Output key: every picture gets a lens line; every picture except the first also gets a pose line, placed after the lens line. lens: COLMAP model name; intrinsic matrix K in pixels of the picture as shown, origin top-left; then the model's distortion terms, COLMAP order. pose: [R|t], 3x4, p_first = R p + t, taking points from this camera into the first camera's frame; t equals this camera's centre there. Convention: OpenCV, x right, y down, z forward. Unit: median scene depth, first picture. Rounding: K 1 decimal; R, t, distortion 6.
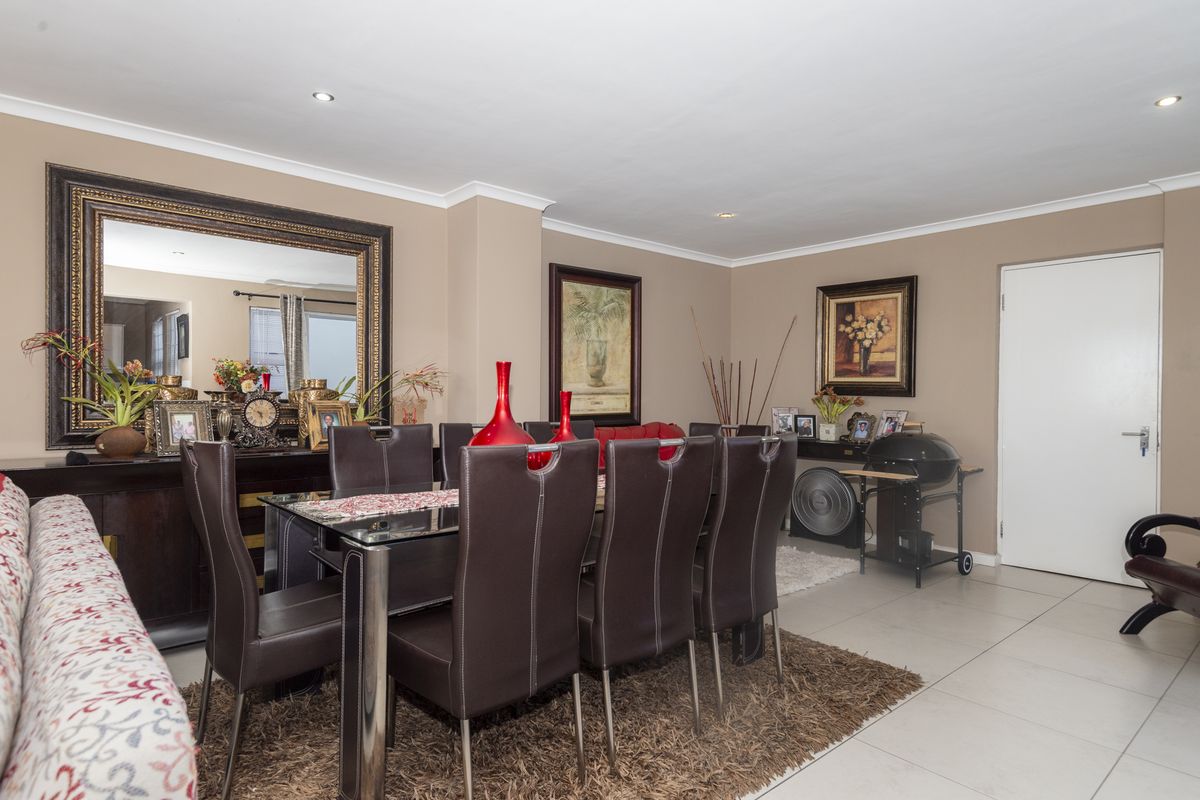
lens RADIAL K [[646.1, 0, 600.0], [0, 646.1, 400.0], [0, 0, 1]] dist [0.002247, 0.000299]
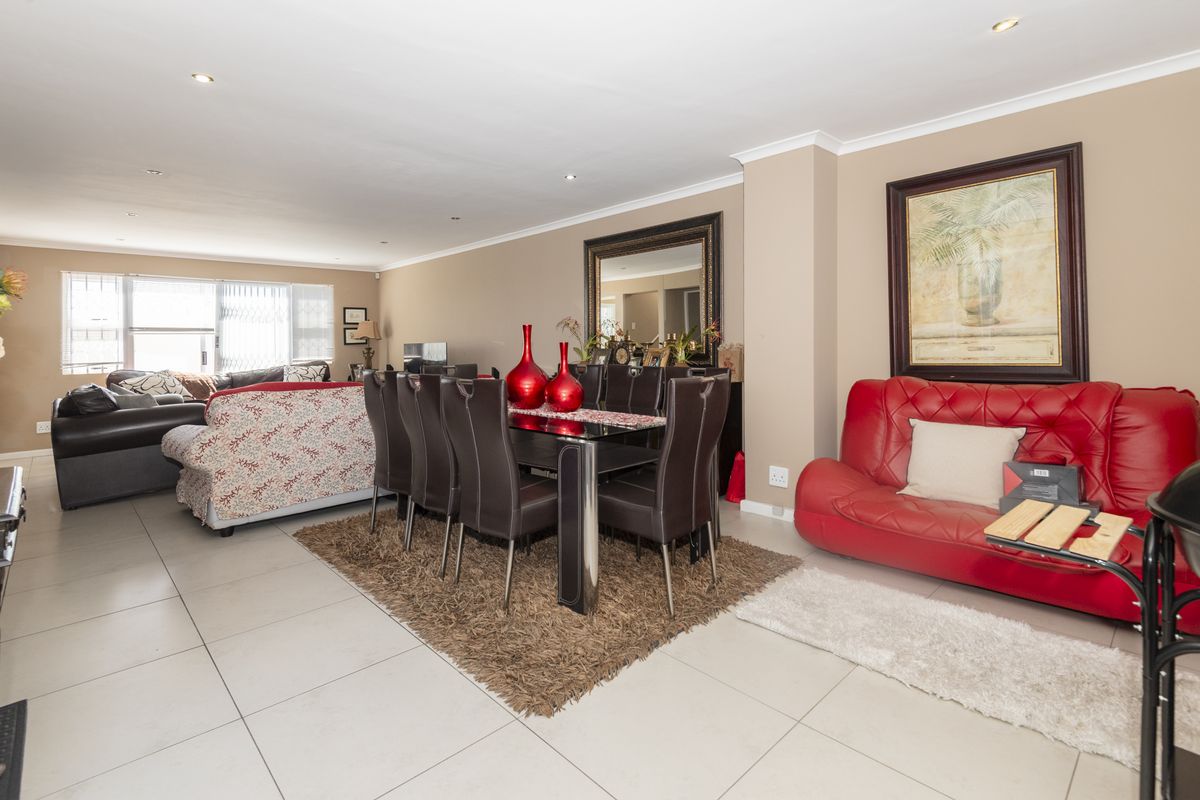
lens RADIAL K [[569.9, 0, 598.3], [0, 569.9, 344.3], [0, 0, 1]] dist [-0.000371, -0.000081]
pose [[0.041138, -0.013811, -0.999058, 0.619117], [0.010194, 0.999858, -0.013402, 0.003896], [0.999101, -0.009633, 0.041273, 0.564480]]
